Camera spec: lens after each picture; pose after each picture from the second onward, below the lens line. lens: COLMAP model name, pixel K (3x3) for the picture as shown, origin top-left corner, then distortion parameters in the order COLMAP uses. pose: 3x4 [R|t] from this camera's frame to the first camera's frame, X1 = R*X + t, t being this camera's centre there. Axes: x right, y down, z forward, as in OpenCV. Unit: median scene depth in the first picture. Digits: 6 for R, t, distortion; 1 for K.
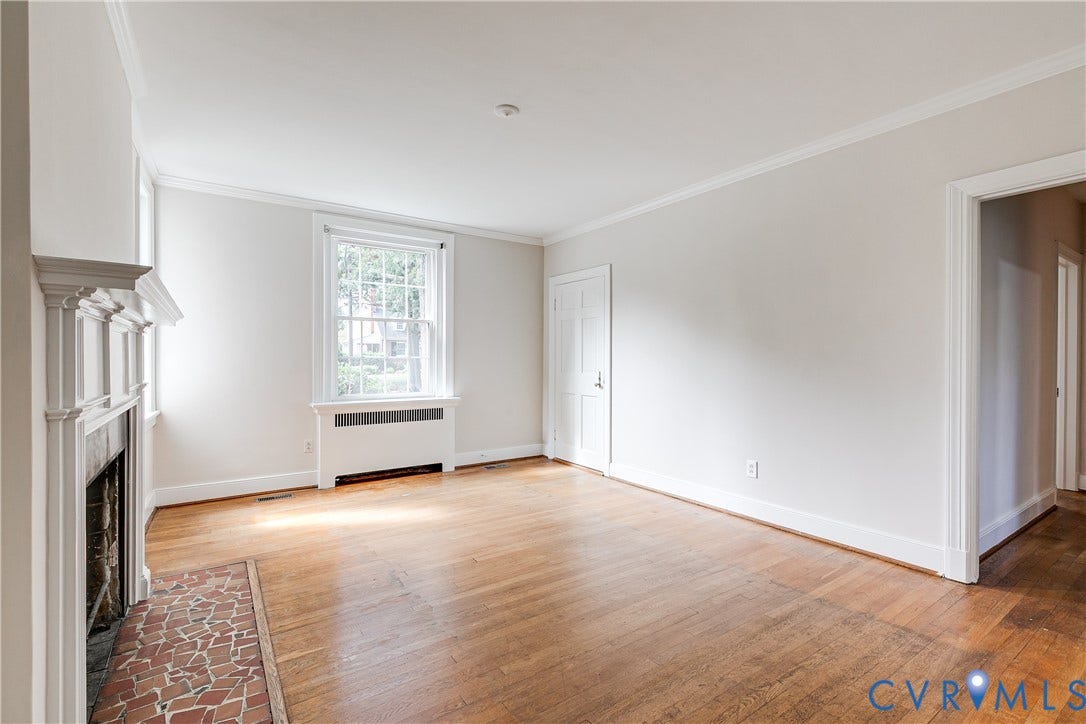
lens RADIAL K [[497.9, 0, 544.3], [0, 497.9, 362.0], [0, 0, 1]] dist [0.014457, -0.000472]
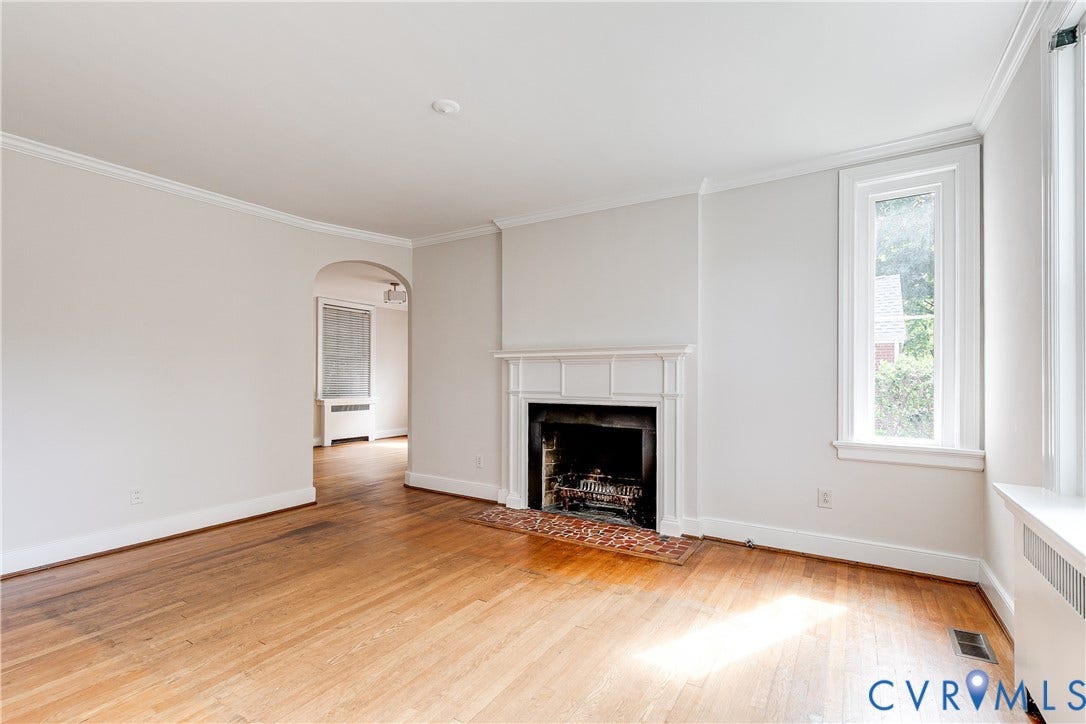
lens RADIAL K [[497.9, 0, 542.2], [0, 497.9, 369.1], [0, 0, 1]] dist [0.014457, -0.000472]
pose [[-0.916850, -0.006696, -0.399175, 0.140244], [-0.004256, 0.999966, -0.006999, -0.019993], [0.399209, -0.004718, -0.916848, 2.087447]]
